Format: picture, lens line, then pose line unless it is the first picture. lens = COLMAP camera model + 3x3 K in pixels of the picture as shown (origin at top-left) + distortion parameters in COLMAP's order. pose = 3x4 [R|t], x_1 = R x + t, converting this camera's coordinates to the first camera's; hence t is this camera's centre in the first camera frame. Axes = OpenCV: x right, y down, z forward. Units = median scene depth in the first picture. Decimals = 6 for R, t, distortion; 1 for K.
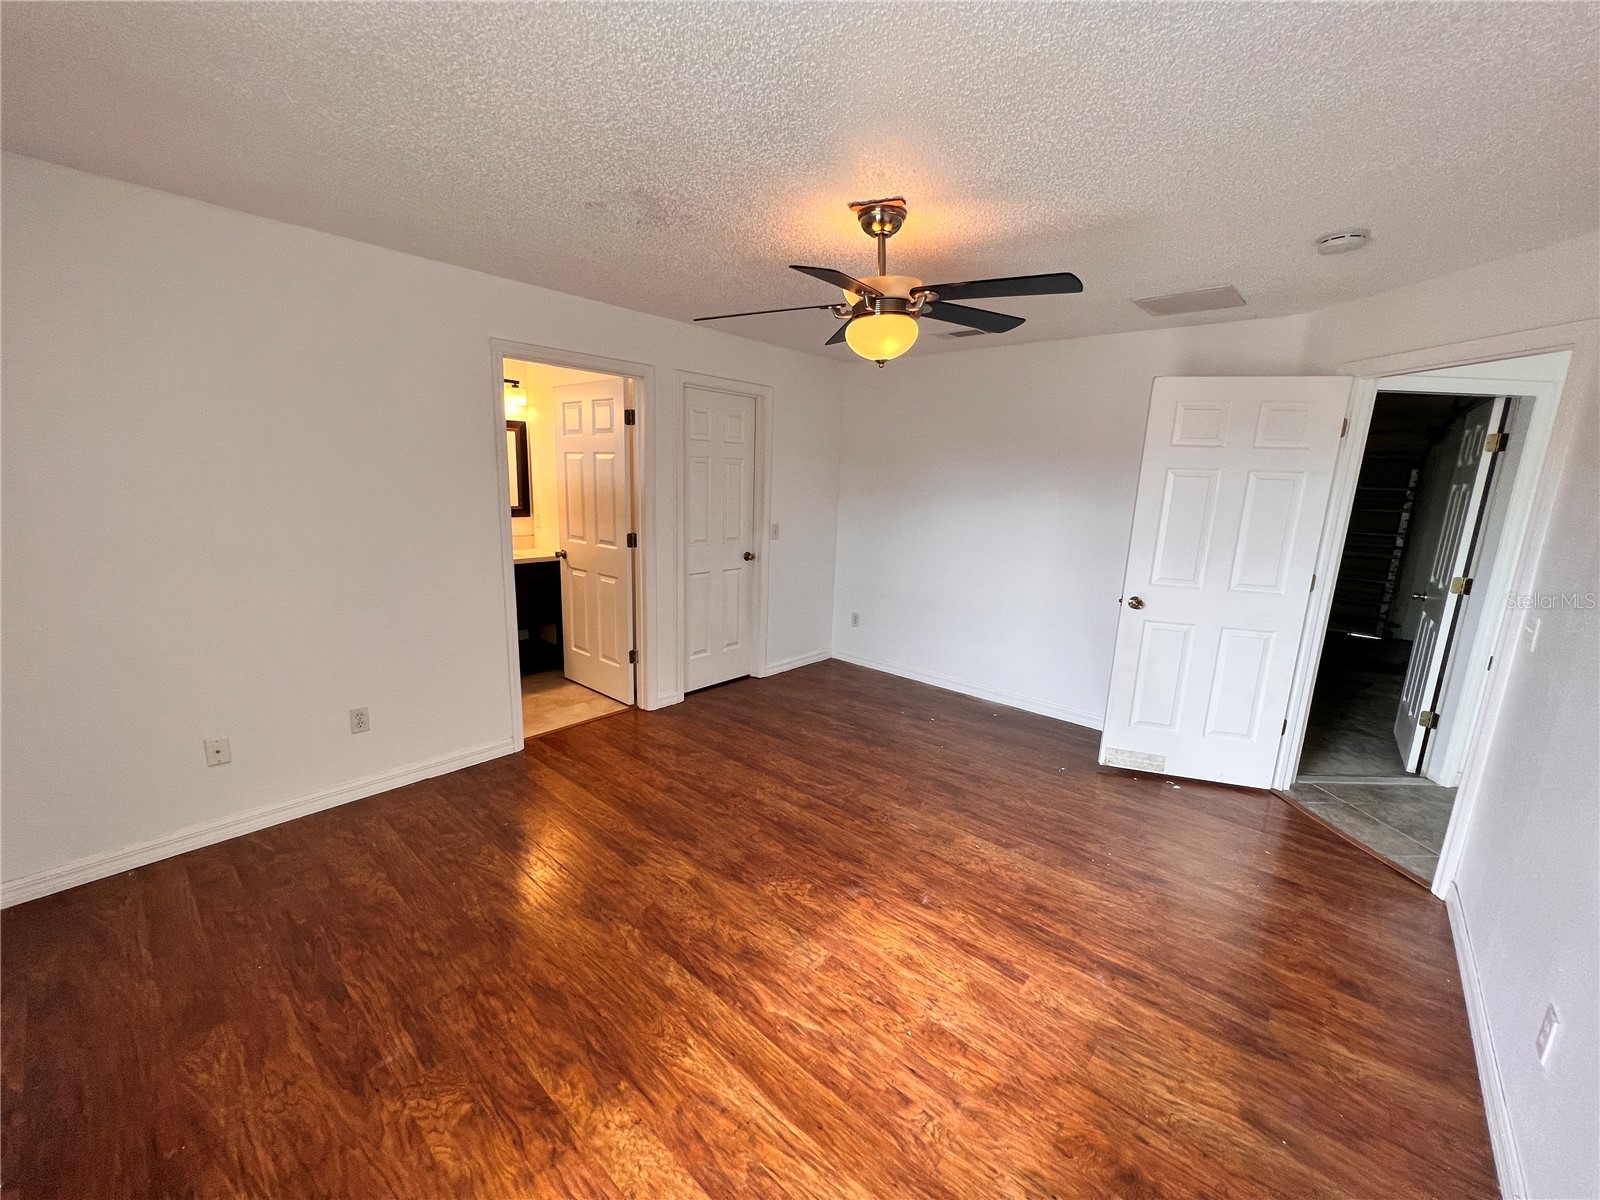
lens RADIAL K [[639.7, 0, 794.5], [0, 639.7, 600.5], [0, 0, 1]] dist [-0.000985, 0.000224]
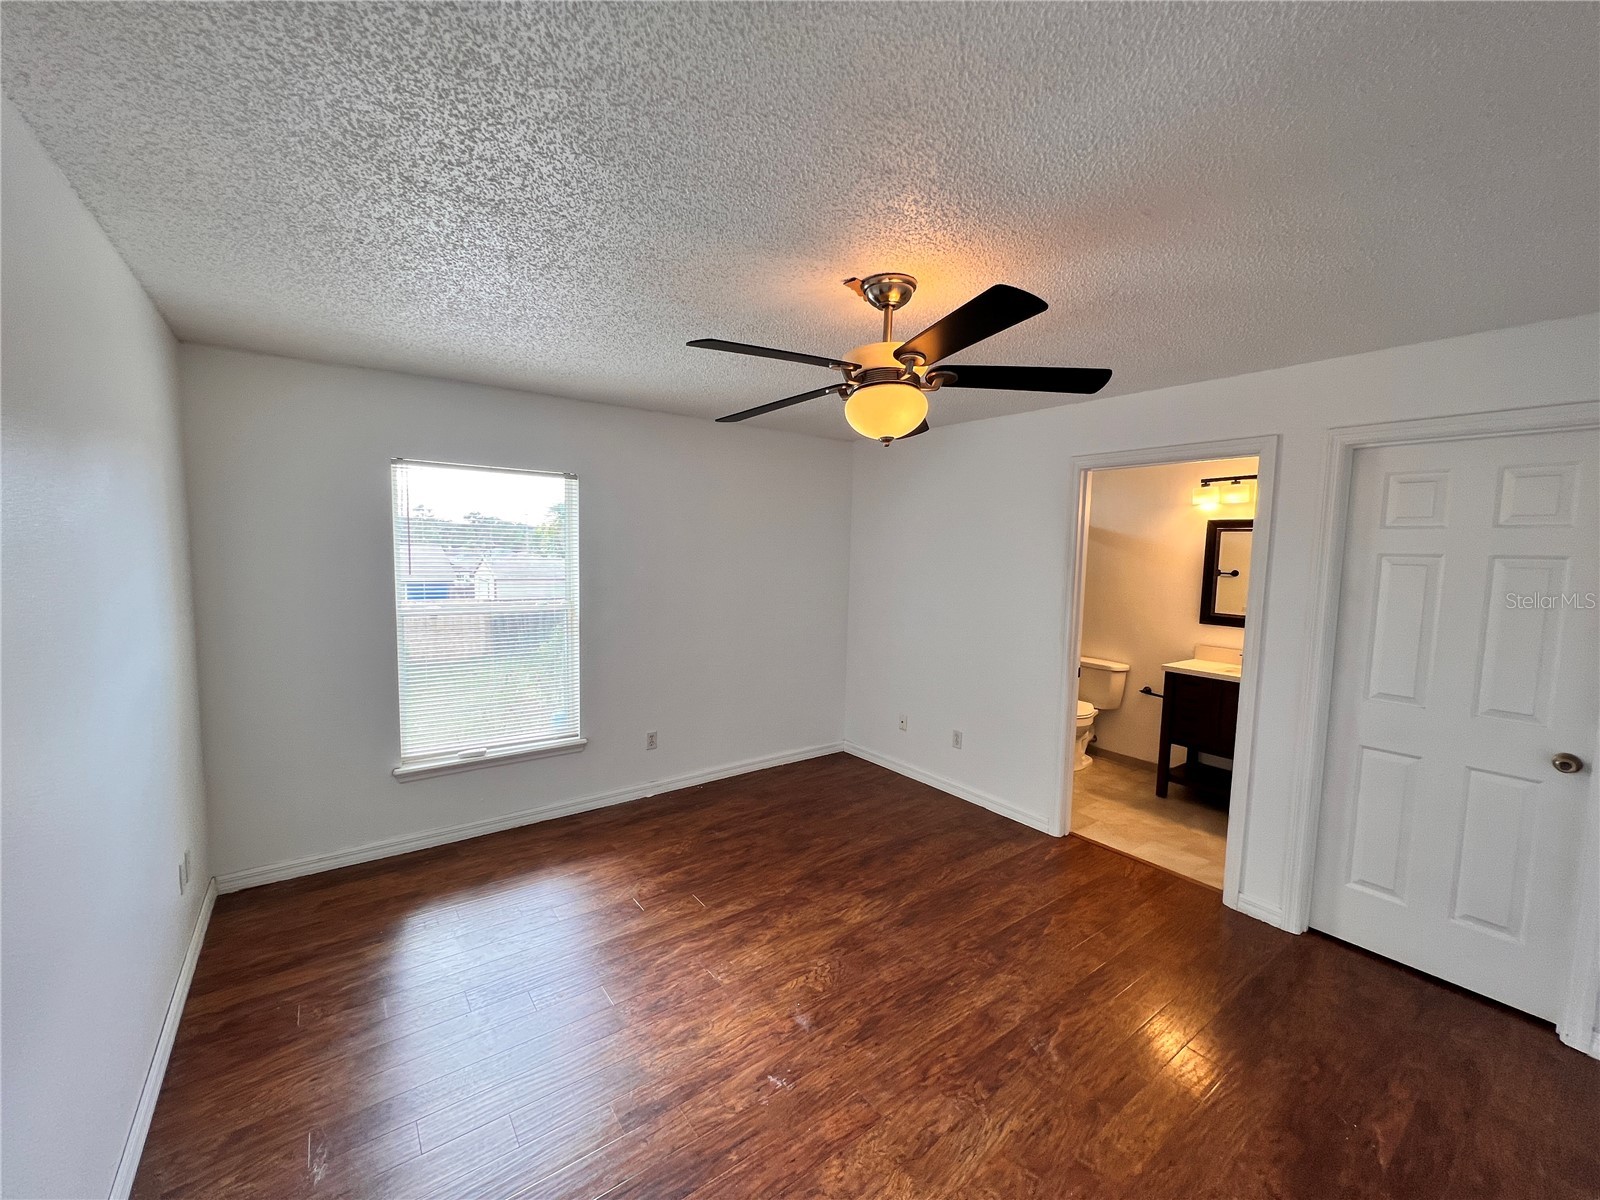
lens RADIAL K [[639.7, 0, 794.5], [0, 639.7, 600.5], [0, 0, 1]] dist [-0.000985, 0.000224]
pose [[-0.202496, 0.041078, -0.978421, 0.953315], [-0.220941, 0.971443, 0.086511, -0.194233], [0.954034, 0.233692, -0.187638, 1.021859]]
